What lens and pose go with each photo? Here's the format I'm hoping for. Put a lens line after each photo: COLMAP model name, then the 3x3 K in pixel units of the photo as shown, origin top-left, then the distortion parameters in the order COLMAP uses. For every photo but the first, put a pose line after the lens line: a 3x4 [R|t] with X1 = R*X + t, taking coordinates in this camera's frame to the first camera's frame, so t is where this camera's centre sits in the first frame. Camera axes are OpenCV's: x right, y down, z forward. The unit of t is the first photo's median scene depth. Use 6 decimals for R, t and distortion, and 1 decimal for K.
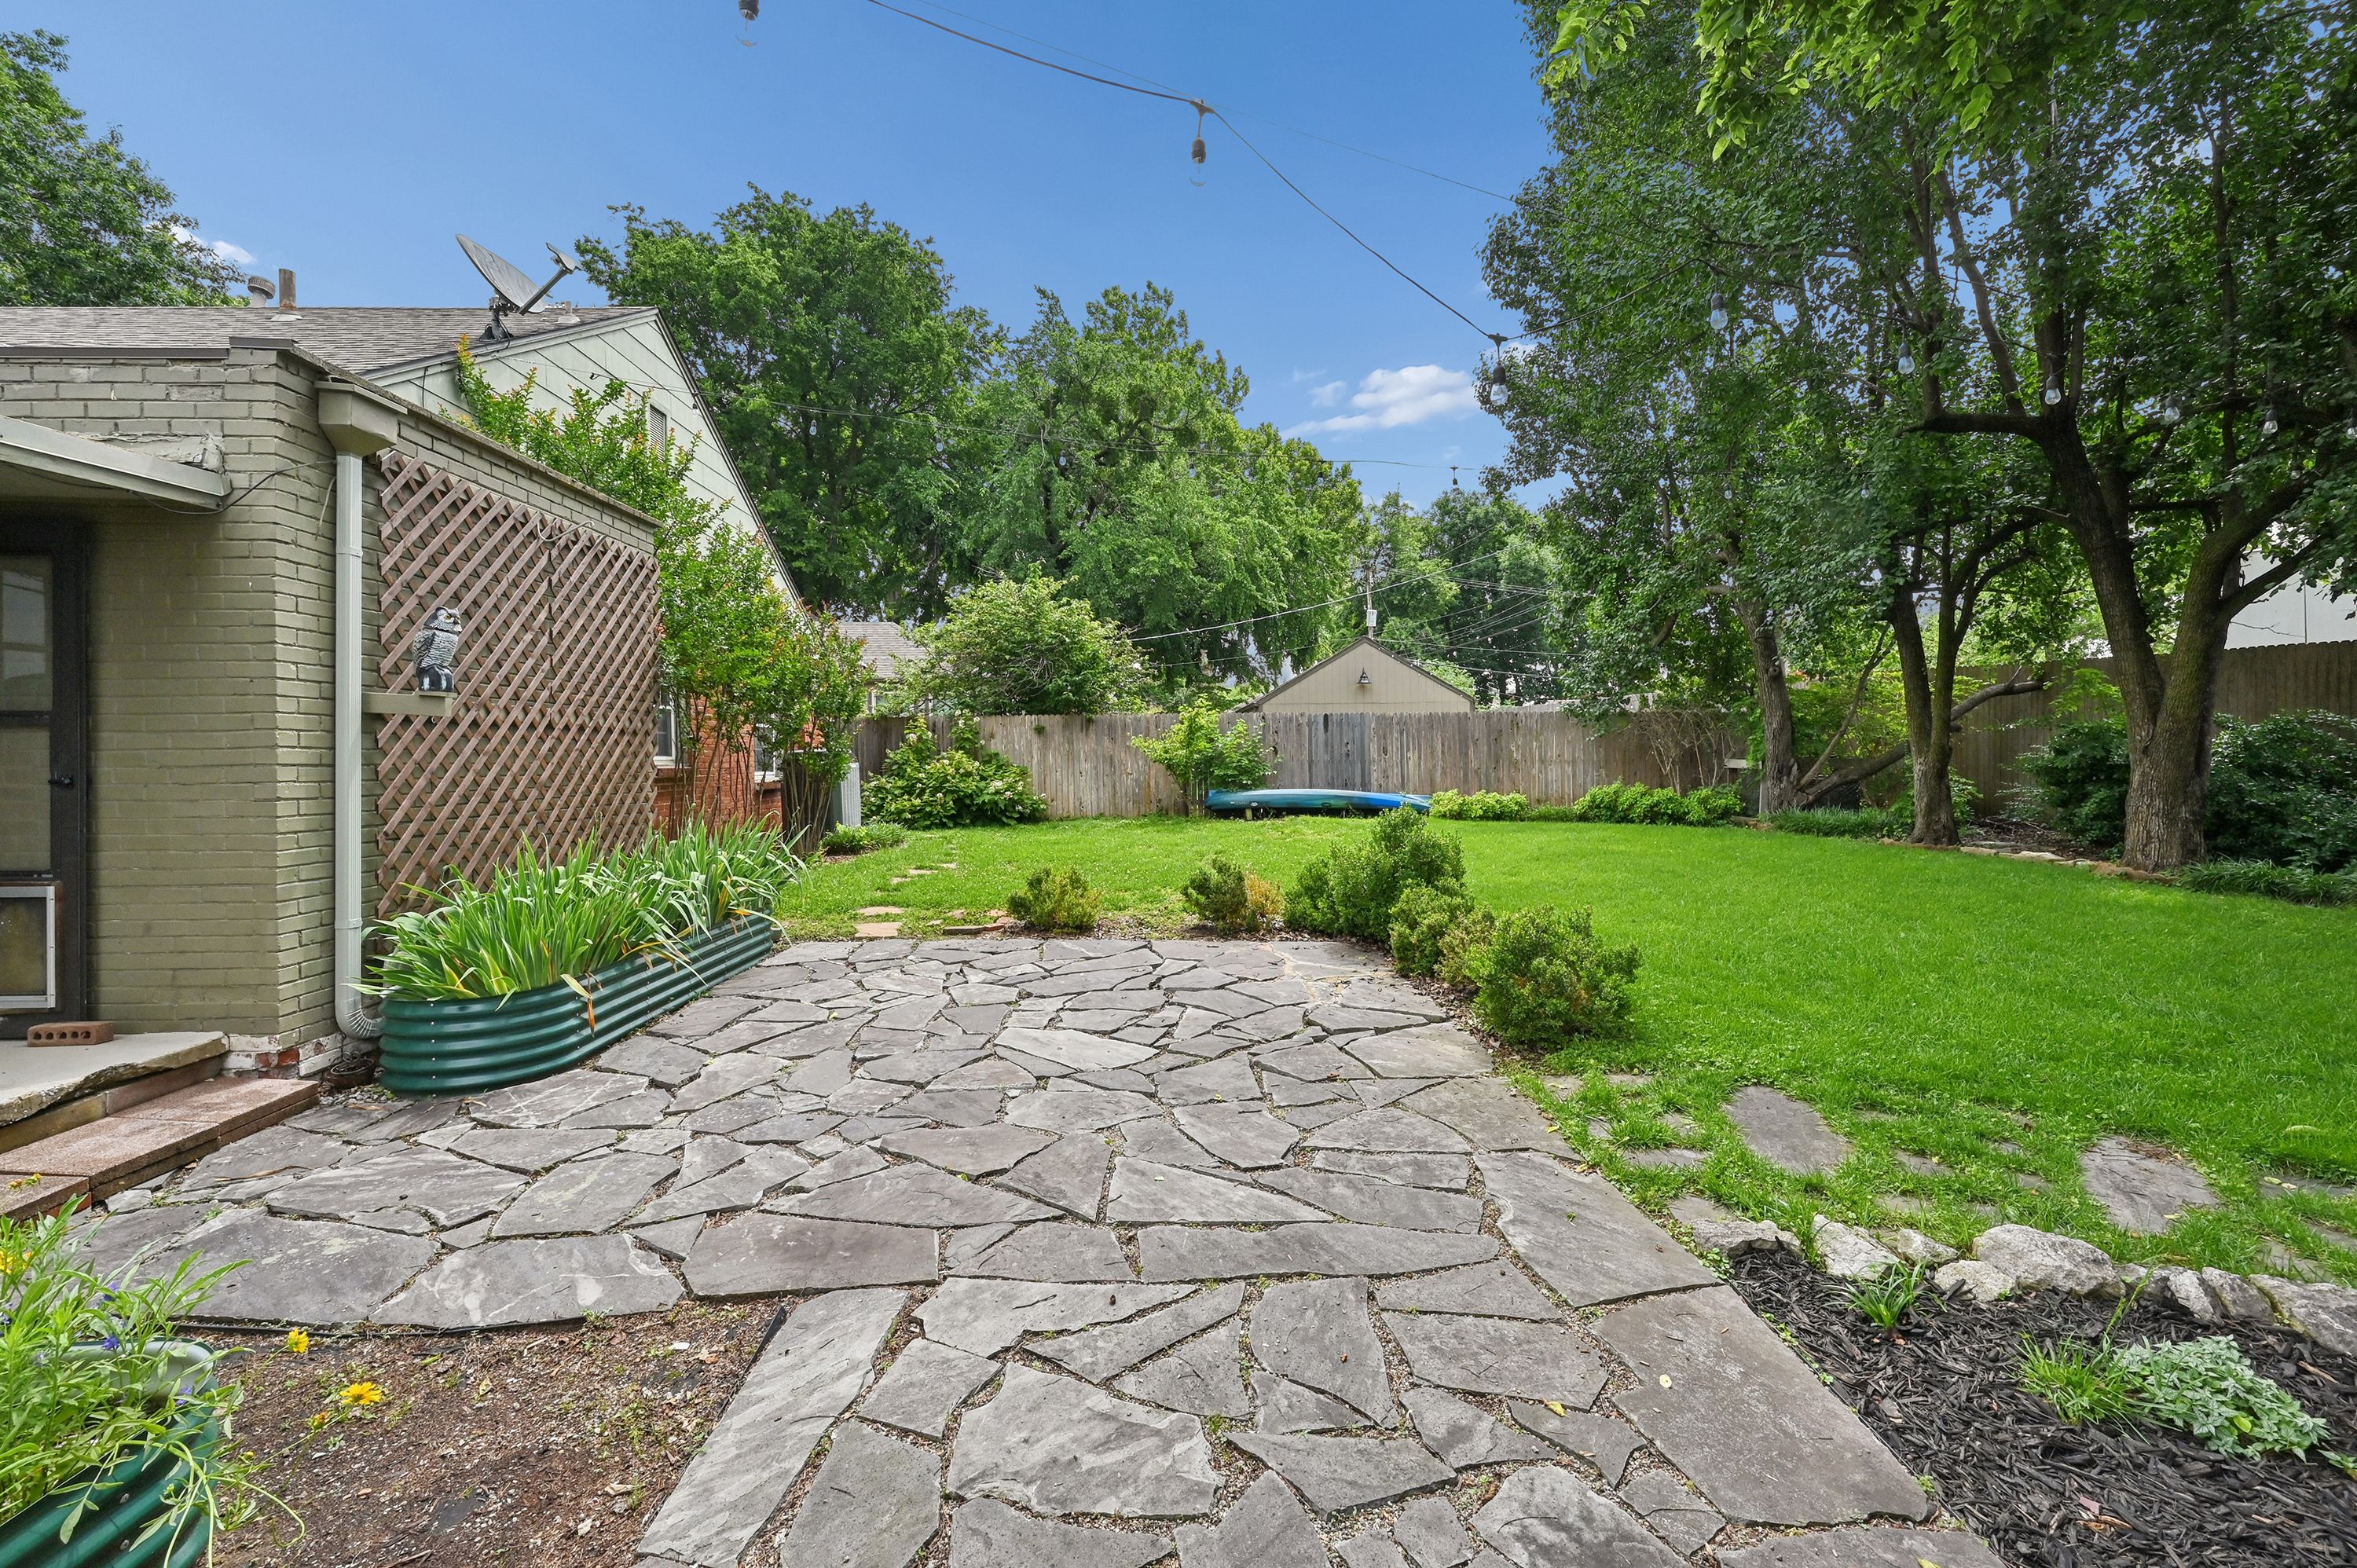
lens RADIAL K [[943.3, 0, 1193.4], [0, 943.3, 760.3], [0, 0, 1]] dist [-0.001436, 0.000348]
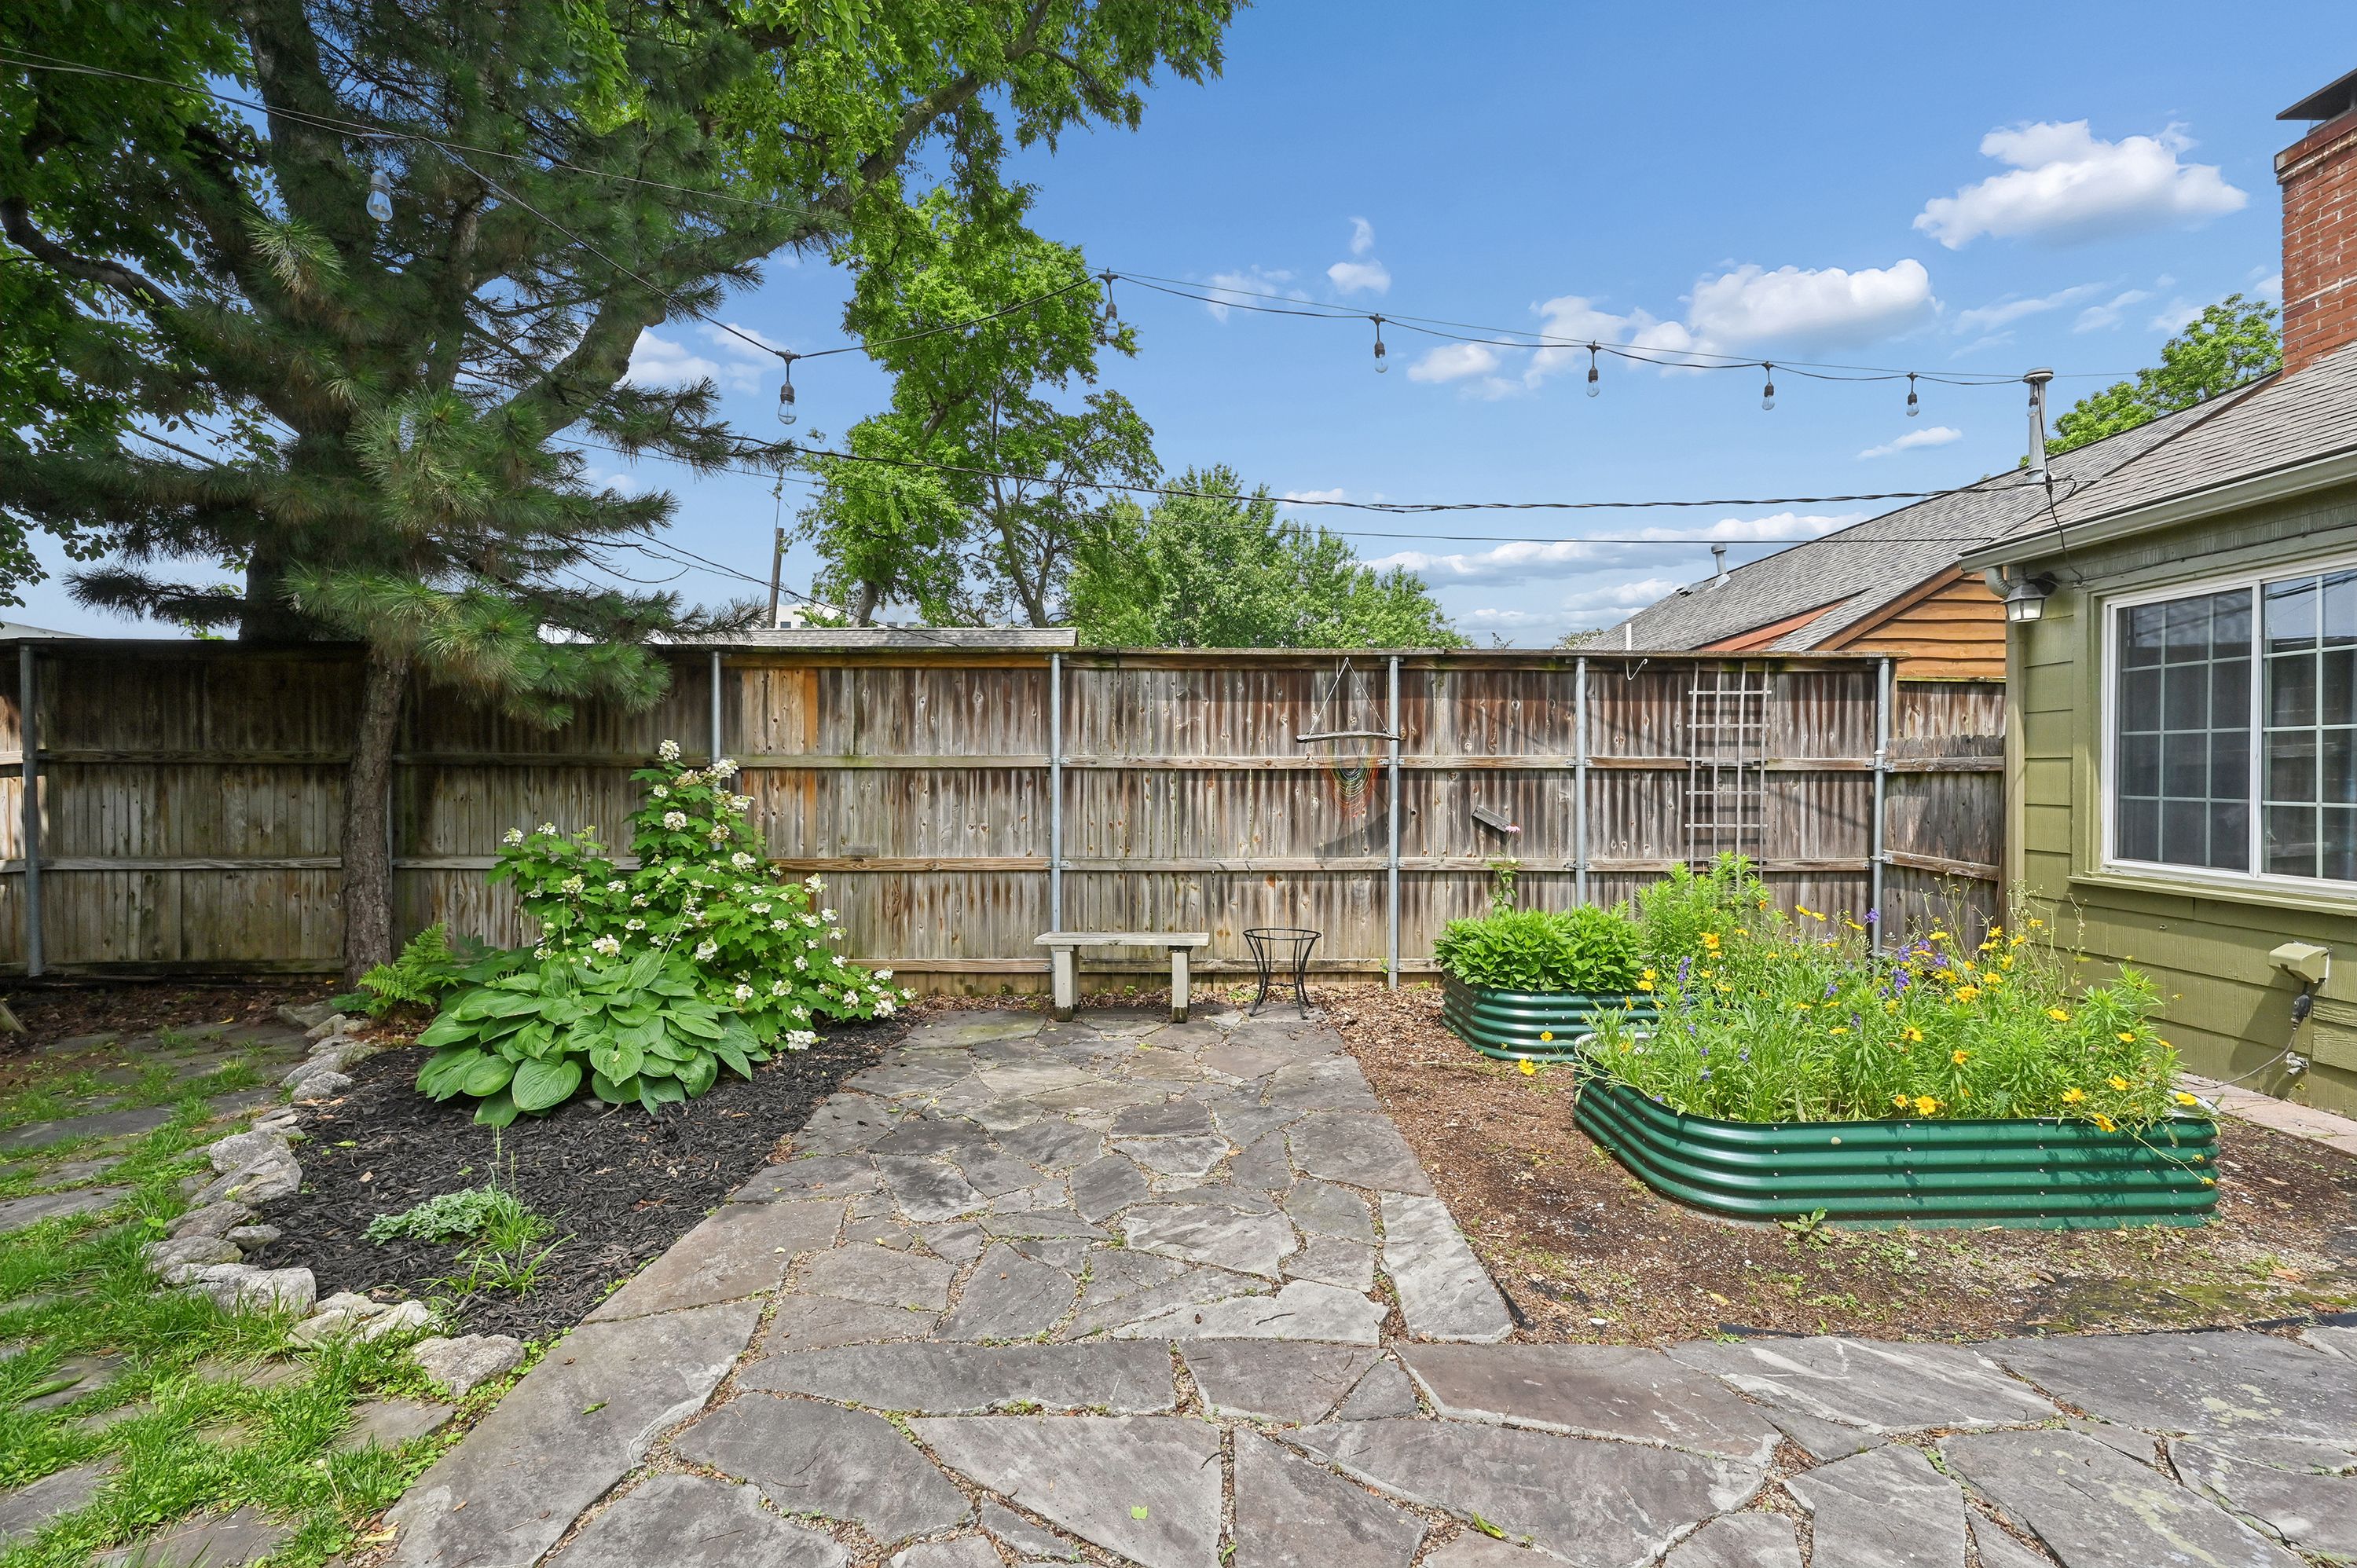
lens RADIAL K [[943.3, 0, 1189.0], [0, 943.3, 784.0], [0, 0, 1]] dist [-0.001436, 0.000348]
pose [[-0.999452, 0.014806, 0.029610, -0.074730], [0.015245, 0.999776, 0.014649, -0.009600], [-0.029387, 0.015092, -0.999454, 1.319183]]
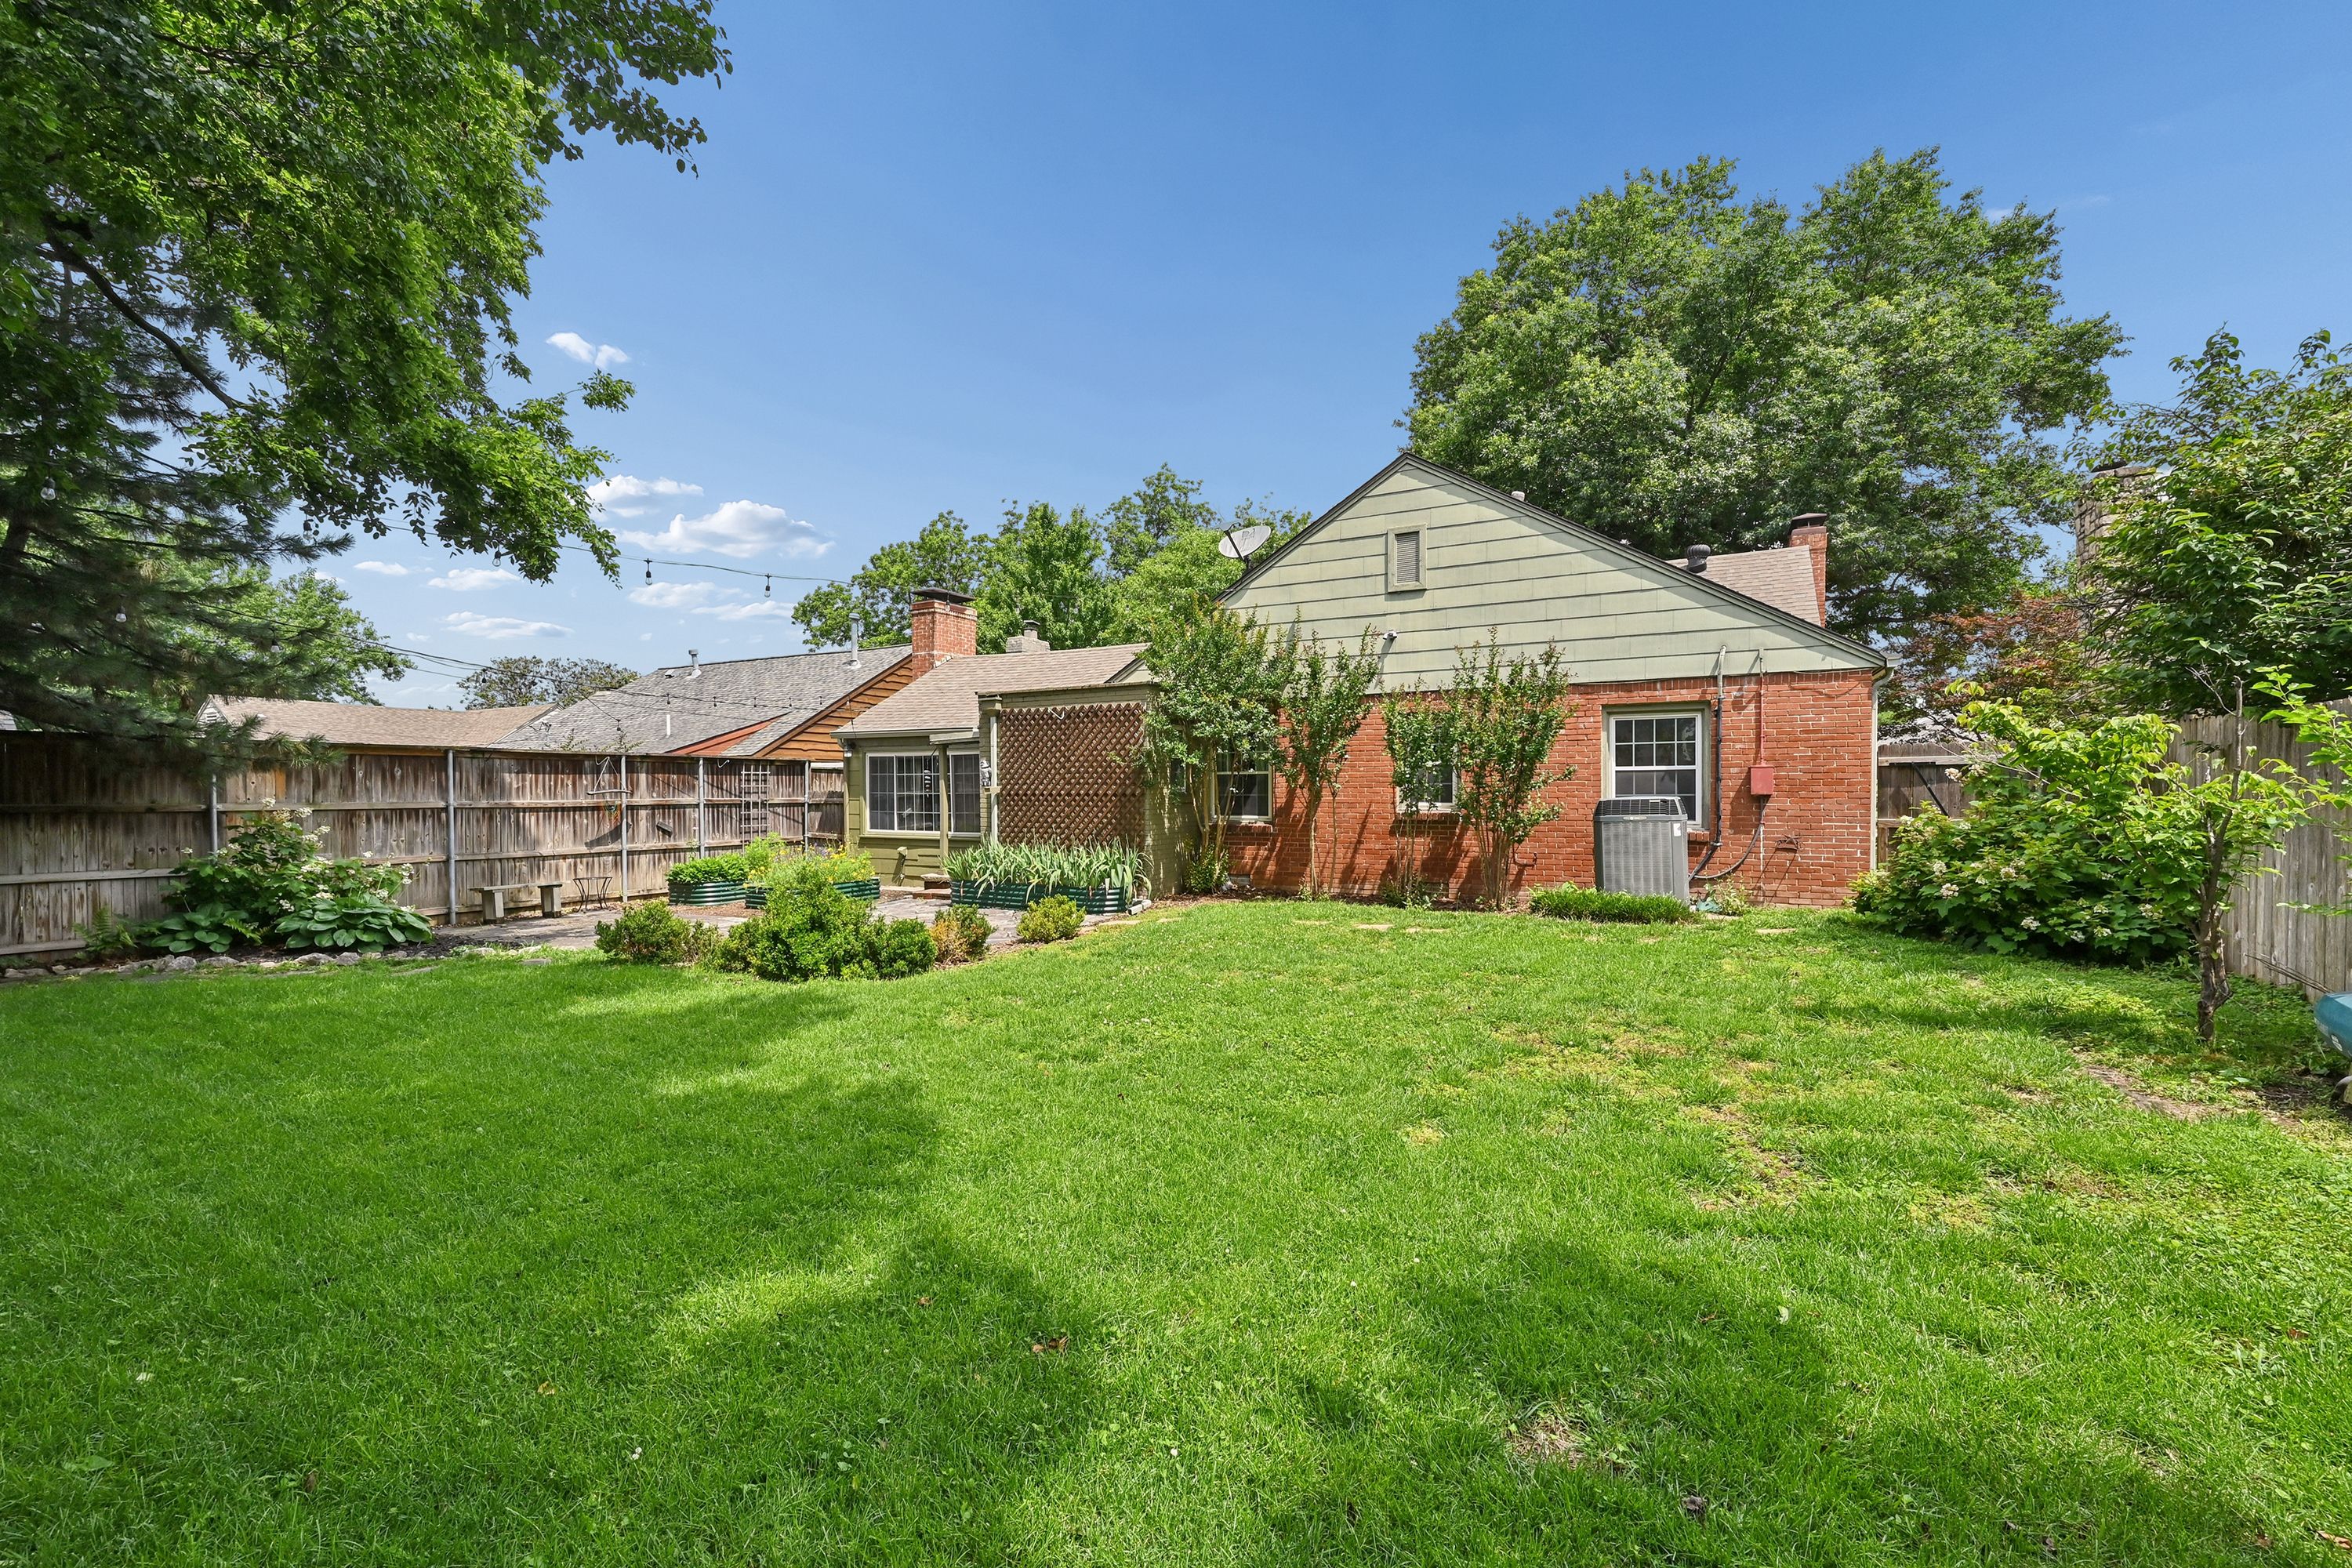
lens RADIAL K [[959.6, 0, 1186.3], [0, 959.6, 801.0], [0, 0, 1]] dist [0.007514, -0.001489]
pose [[-0.520436, 0.029055, -0.853406, 1.828269], [0.006138, 0.999522, 0.030287, -0.133931], [0.853878, 0.010525, -0.520366, 3.681968]]
